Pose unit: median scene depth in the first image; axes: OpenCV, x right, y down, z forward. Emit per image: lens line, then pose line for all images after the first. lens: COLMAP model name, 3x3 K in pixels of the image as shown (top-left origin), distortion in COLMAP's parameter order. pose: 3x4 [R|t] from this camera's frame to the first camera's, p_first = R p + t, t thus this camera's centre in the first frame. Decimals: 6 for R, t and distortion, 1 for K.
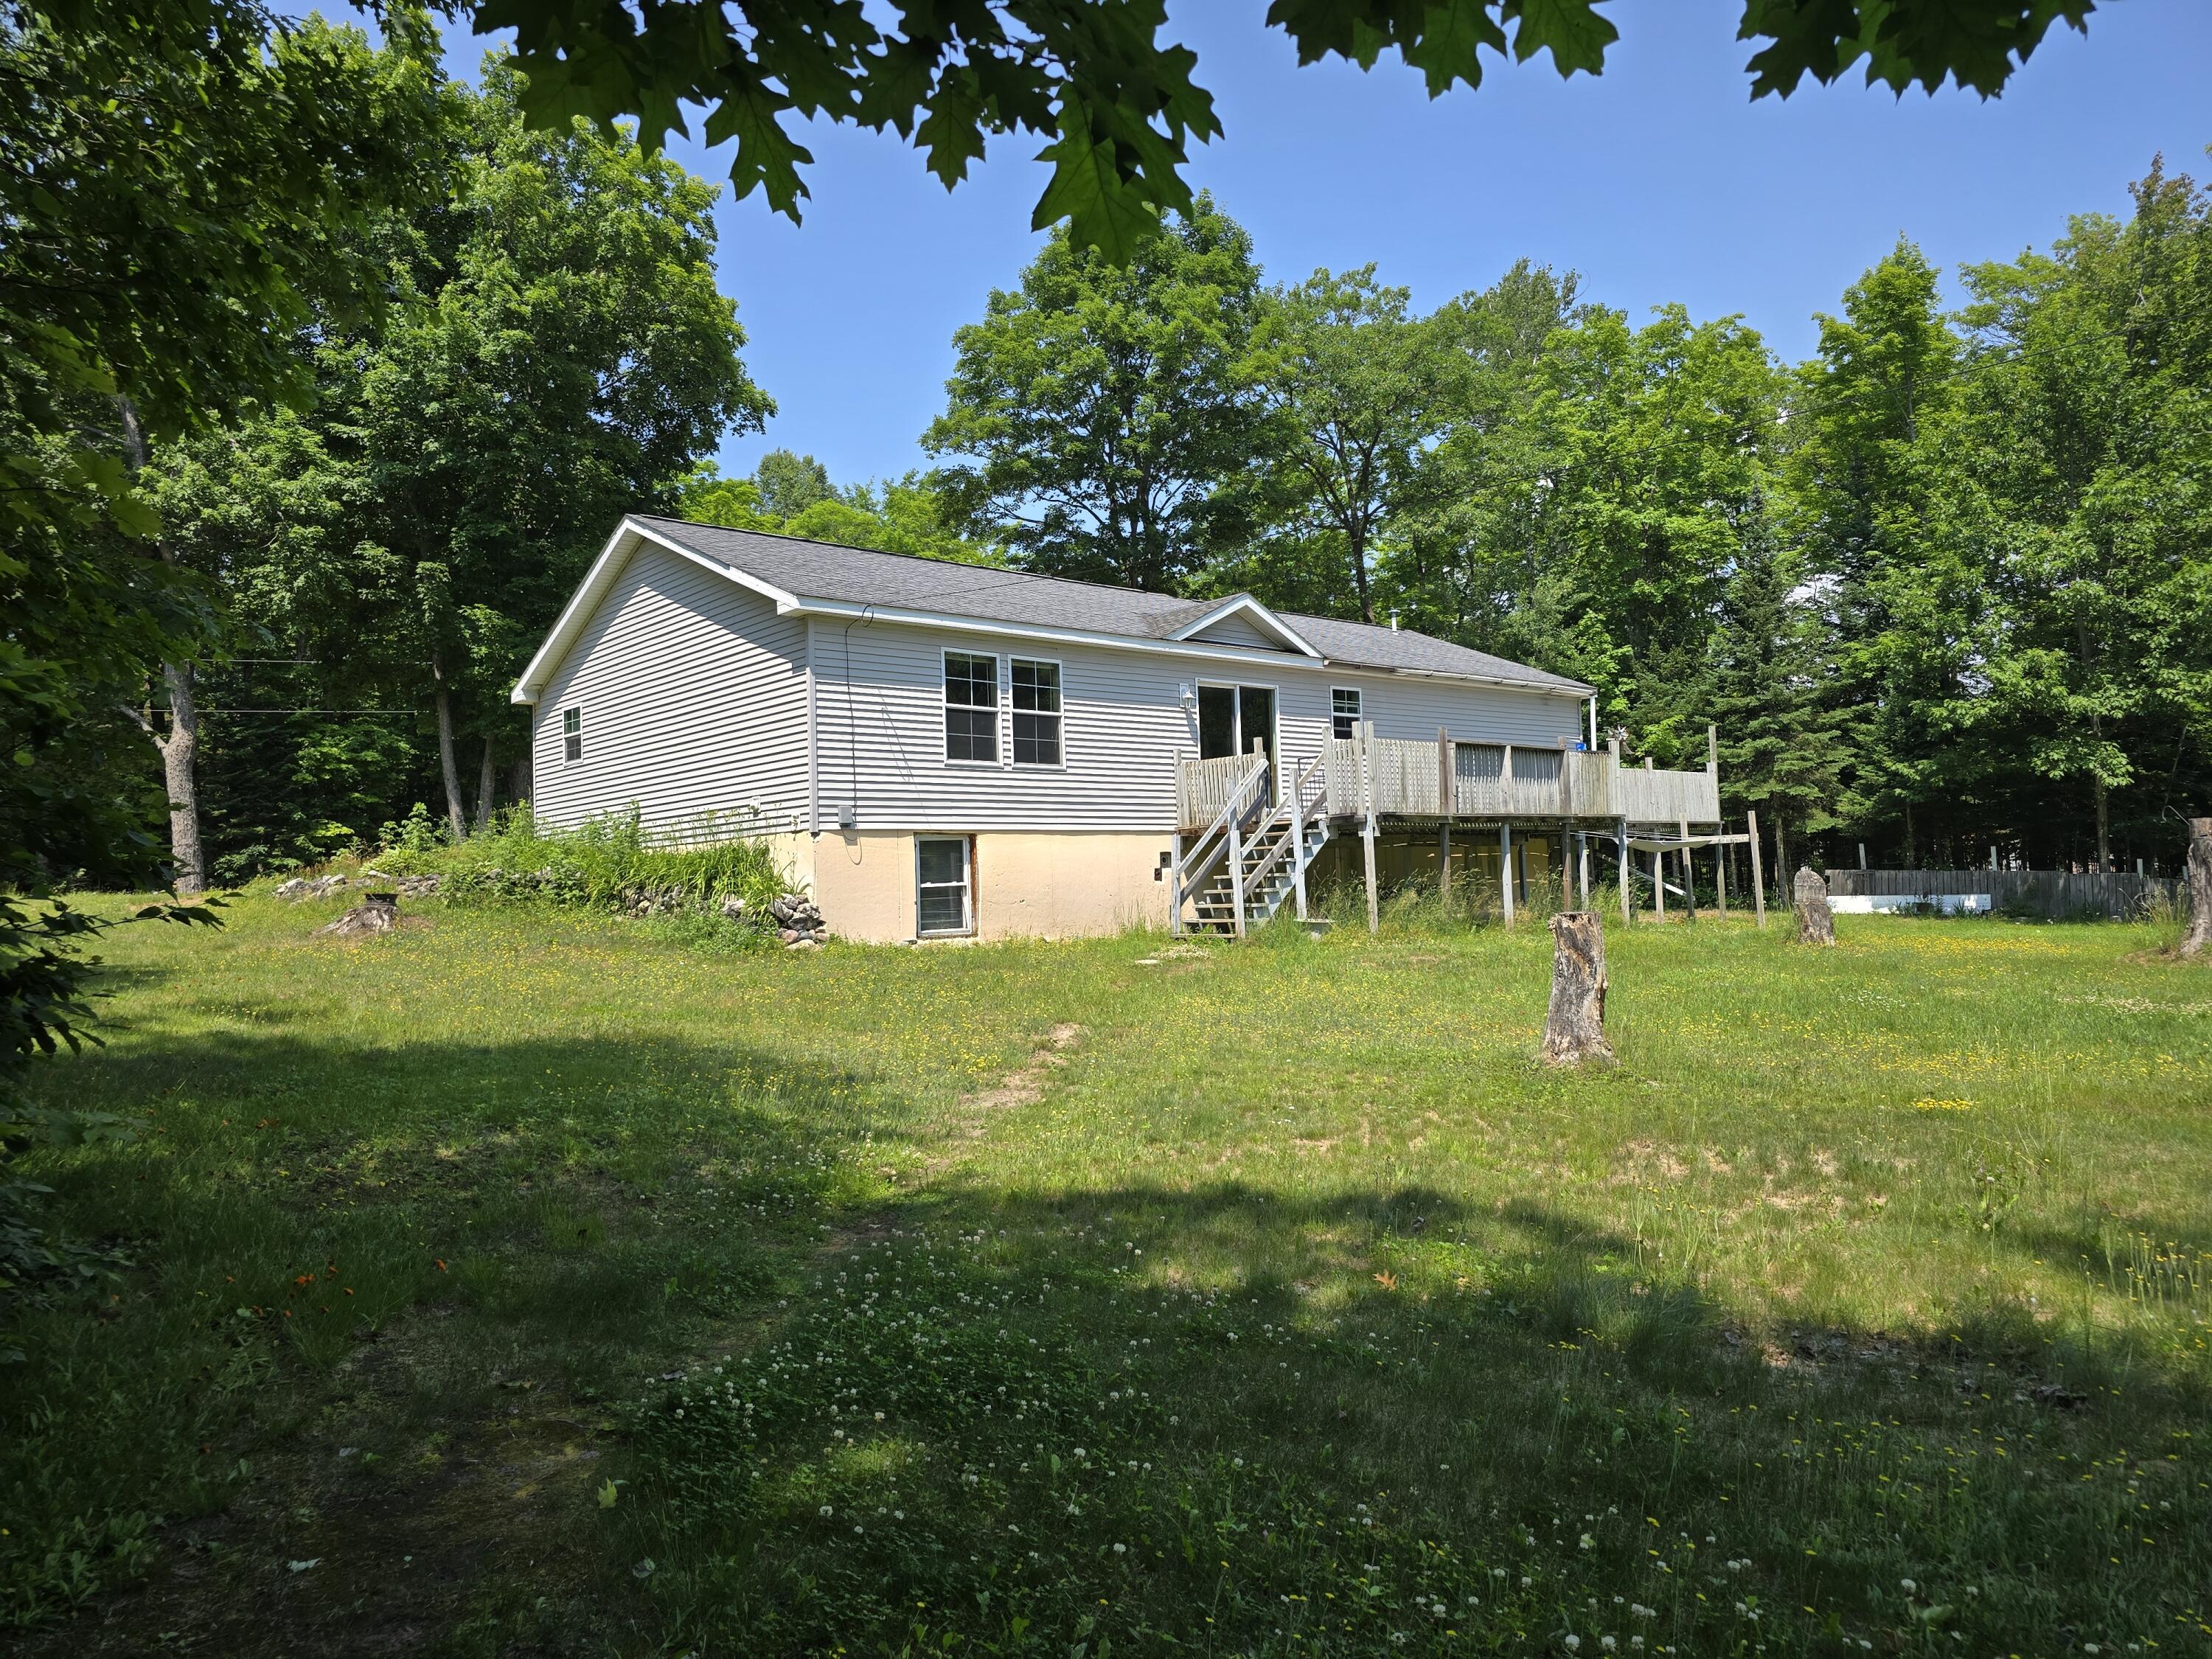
lens RADIAL K [[1498.6, 0, 1115.7], [0, 1498.6, 797.3], [0, 0, 1]] dist [0.064991, -0.040503]
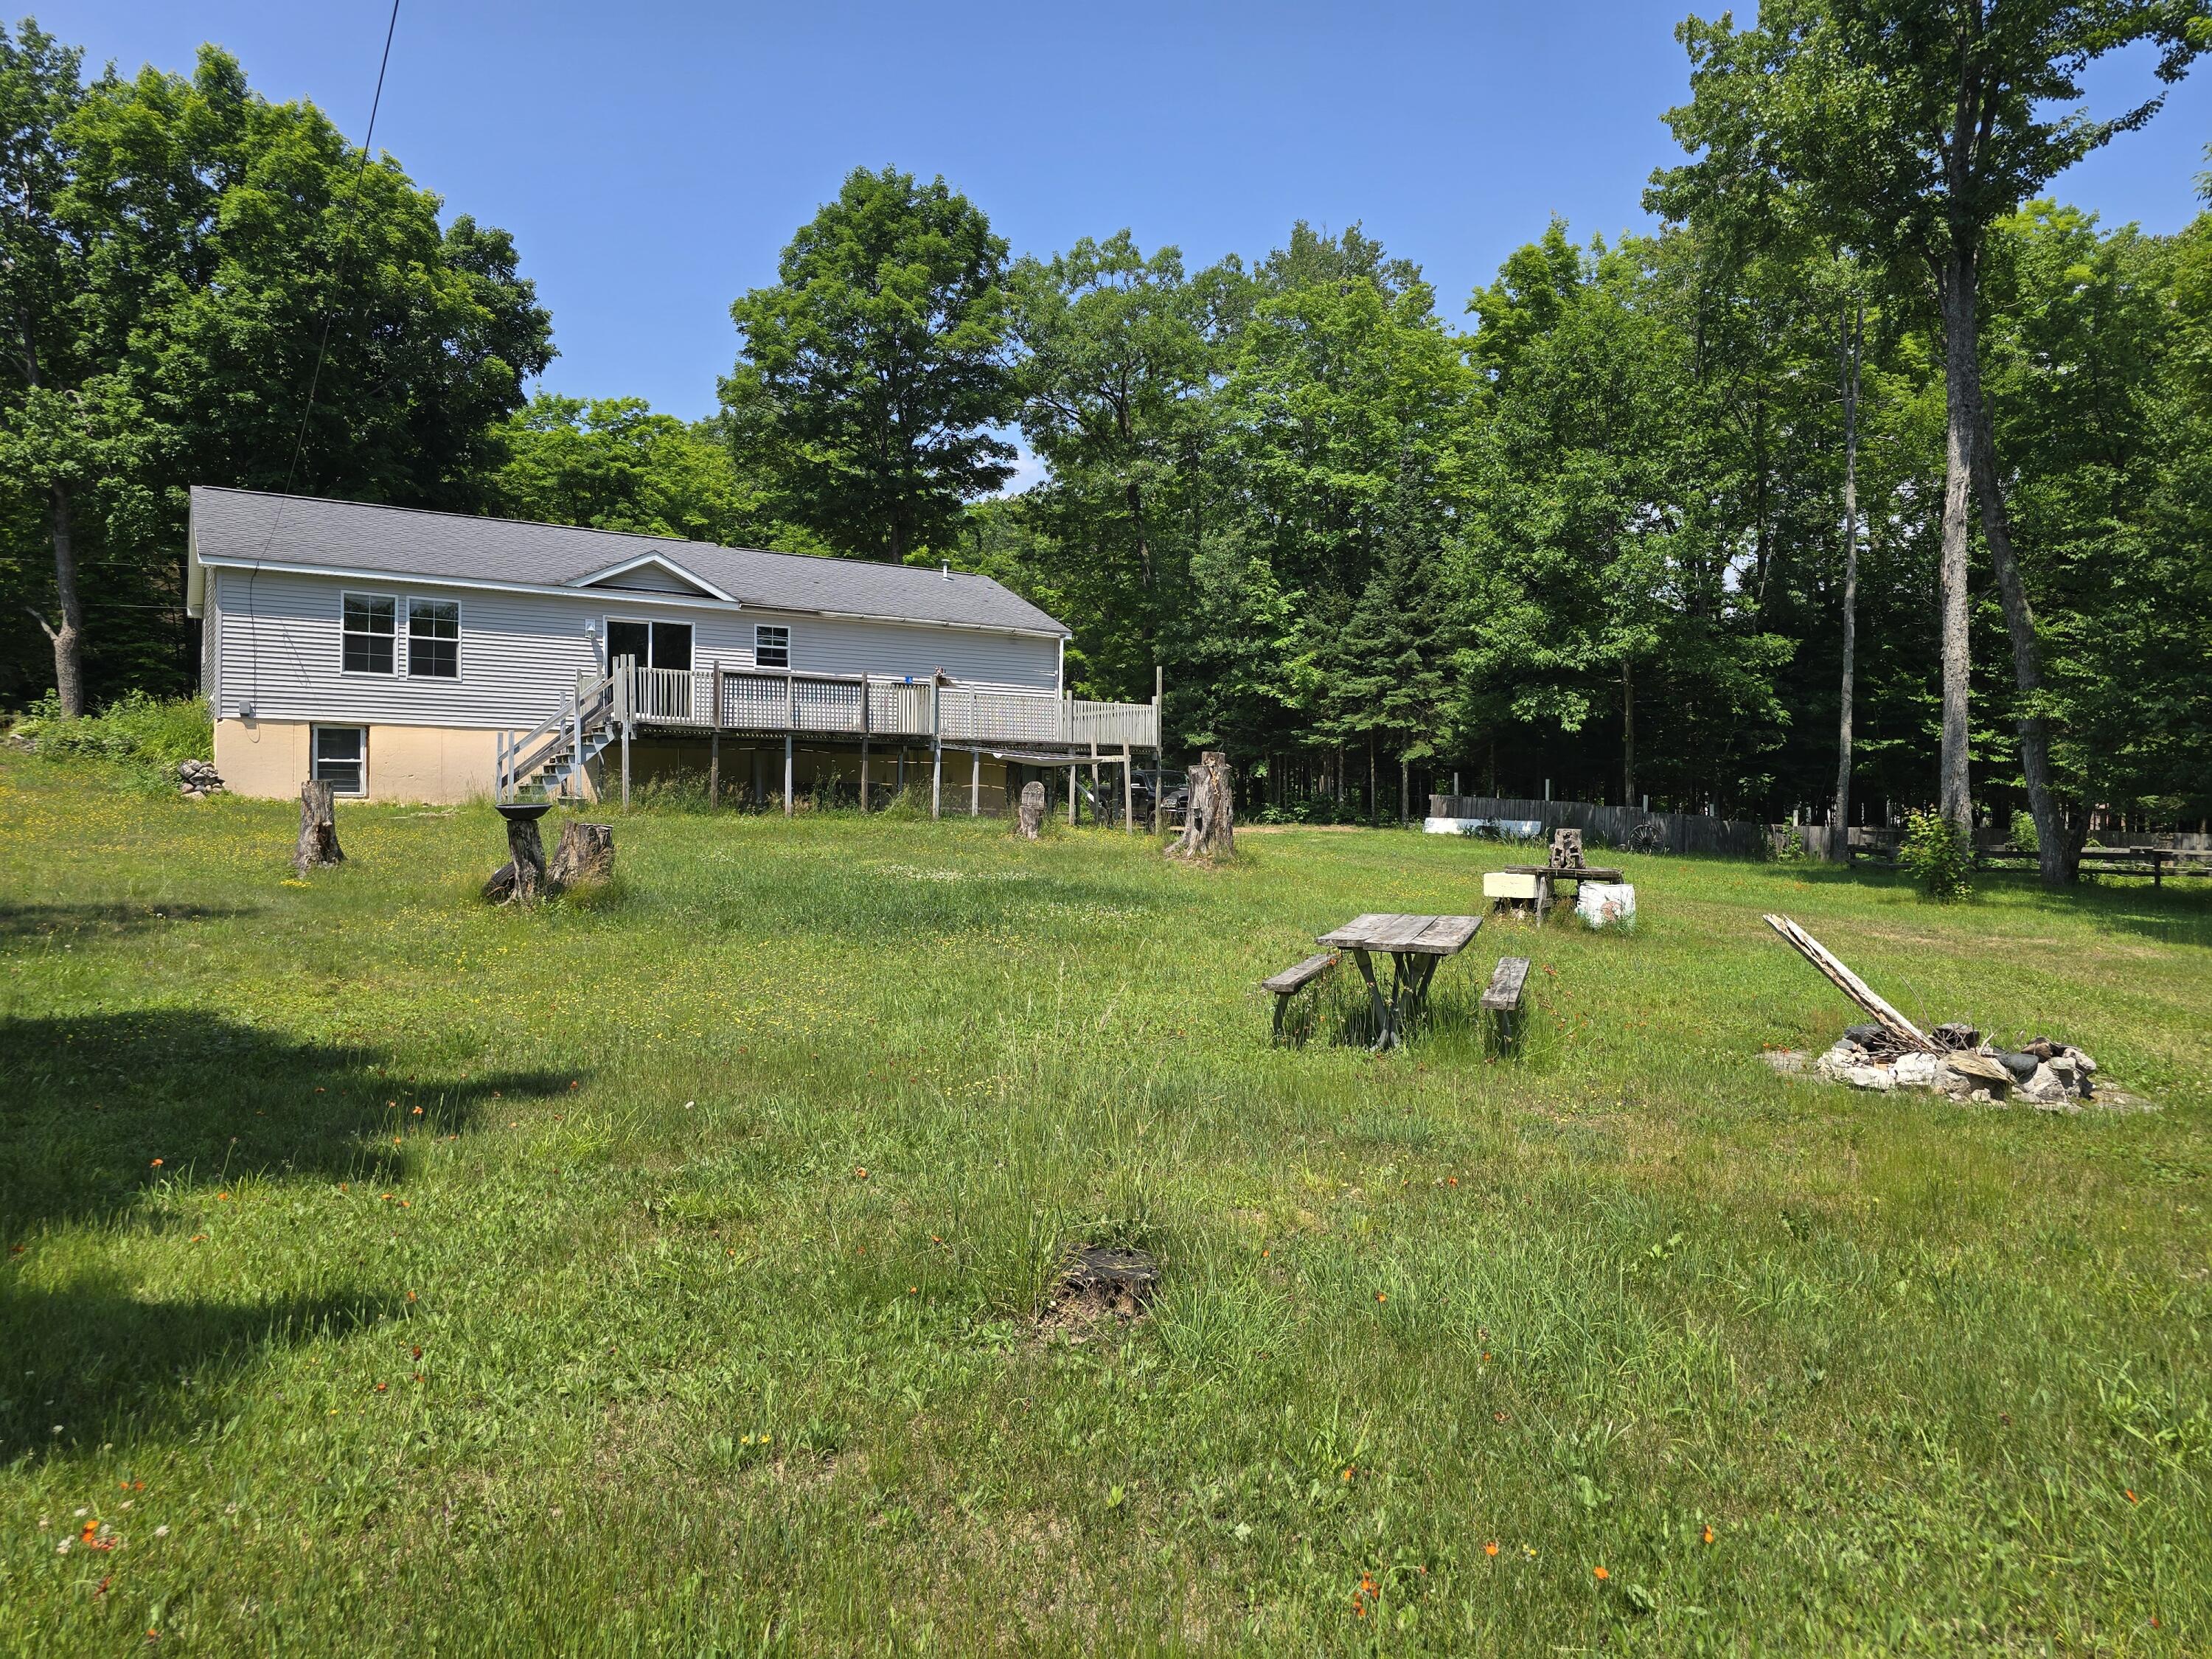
lens RADIAL K [[1455.1, 0, 1105.6], [0, 1455.1, 877.9], [0, 0, 1]] dist [0.030431, -0.034887]
pose [[0.987465, 0.057948, -0.146815, 0.683618], [-0.040165, 0.991801, 0.121313, -0.023916], [0.152641, -0.113896, 0.981697, -0.216504]]
